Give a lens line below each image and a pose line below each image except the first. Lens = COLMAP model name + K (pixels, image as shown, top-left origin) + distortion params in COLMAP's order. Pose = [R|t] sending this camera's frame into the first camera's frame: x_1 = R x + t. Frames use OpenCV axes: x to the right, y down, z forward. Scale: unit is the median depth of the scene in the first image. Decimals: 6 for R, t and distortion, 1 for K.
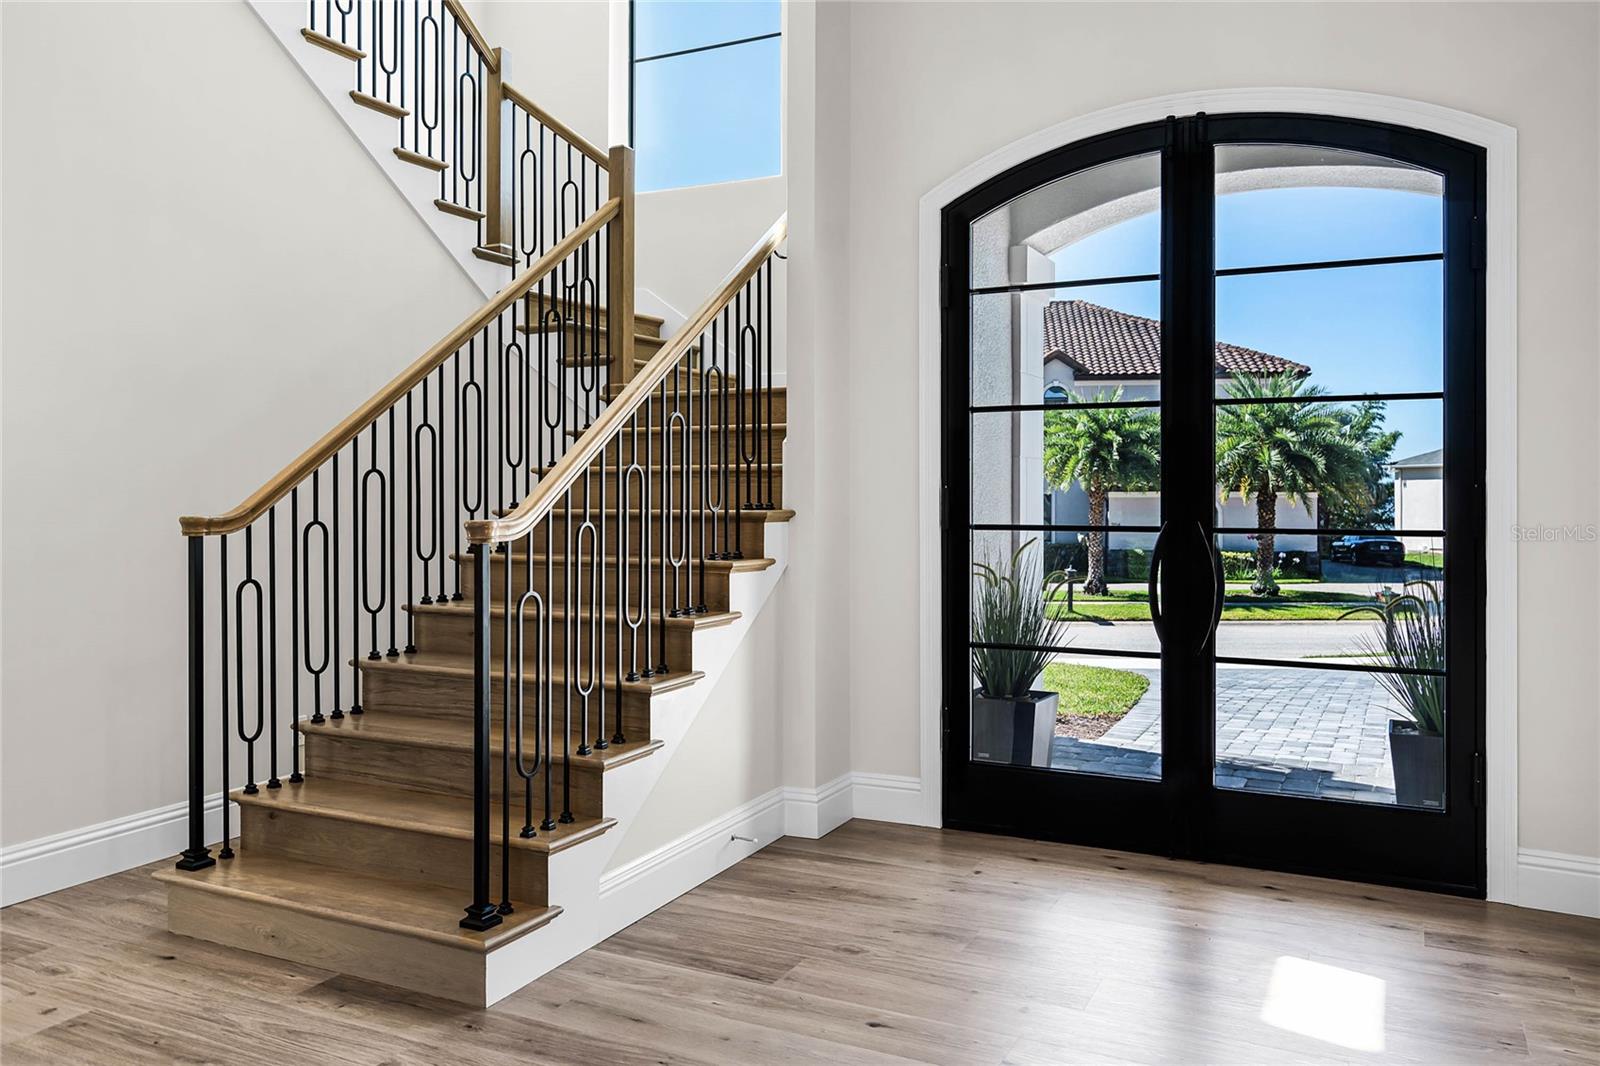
lens RADIAL K [[1177.0, 0, 794.2], [0, 1177.0, 515.7], [0, 0, 1]] dist [0.003543, 0.001325]
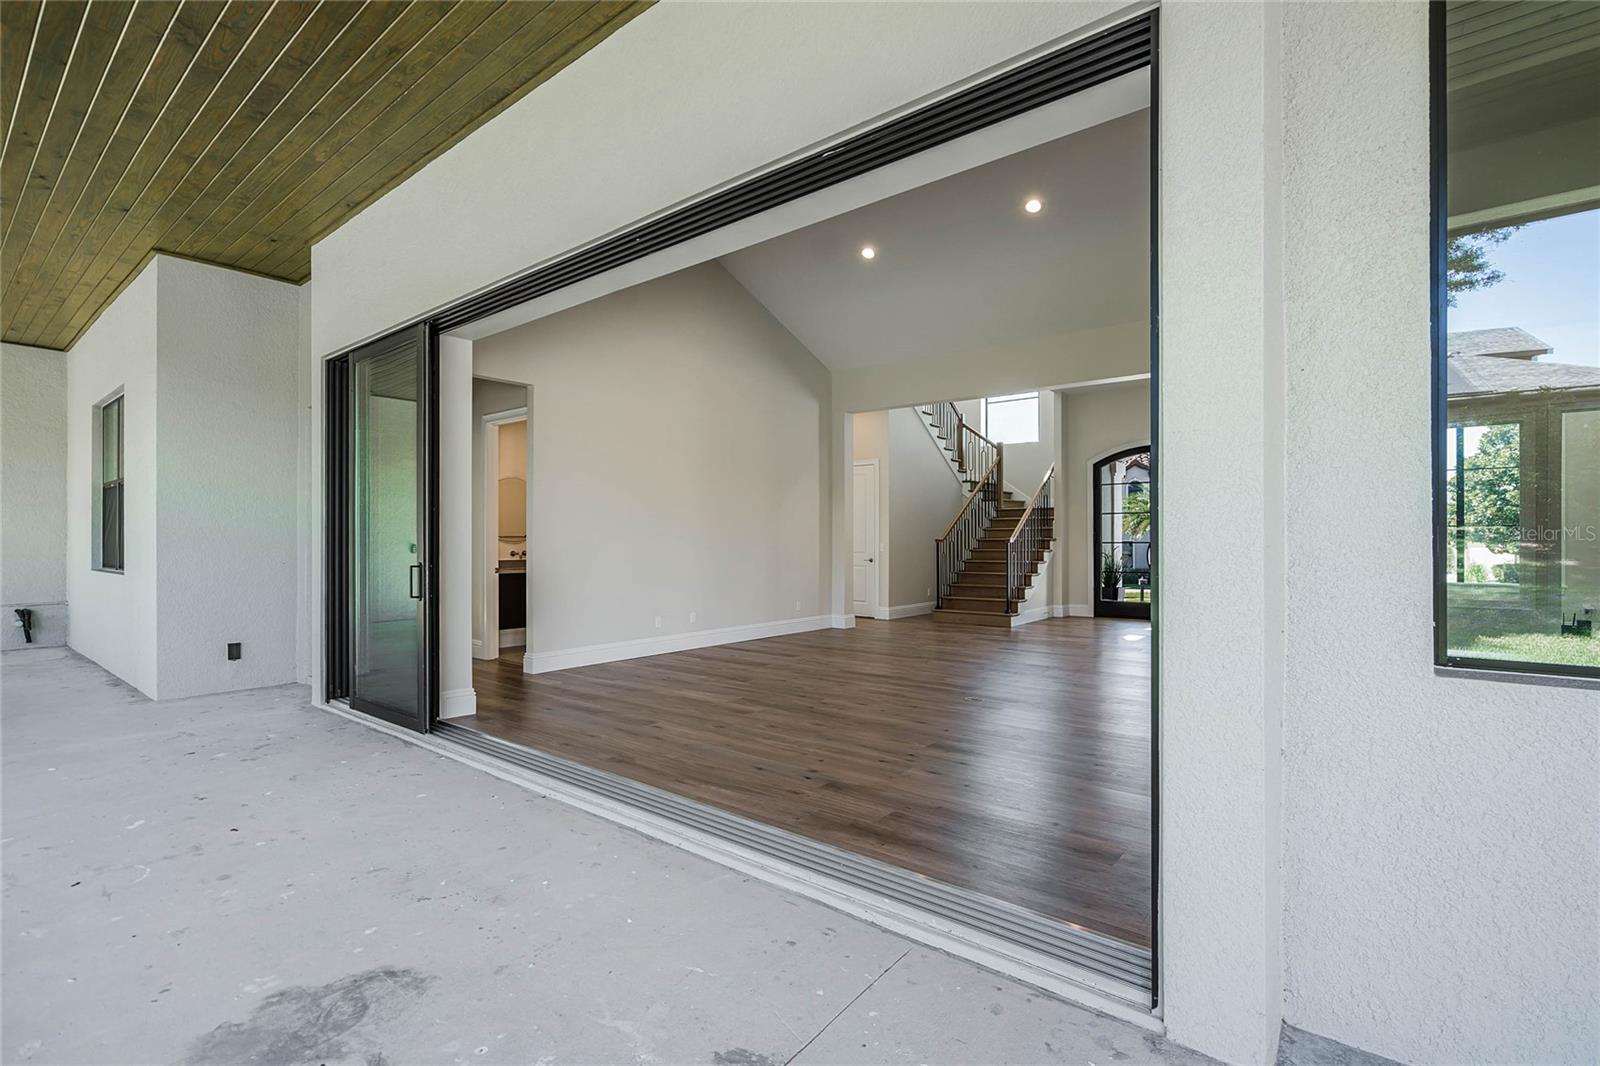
lens RADIAL K [[722.6, 0, 814.8], [0, 722.6, 544.1], [0, 0, 1]] dist [-0.000279, 0.000251]
pose [[0.979534, -0.001374, -0.201273, -0.316845], [-0.002298, 0.999835, -0.018009, 0.061903], [0.201264, 0.018103, 0.979370, -1.643586]]
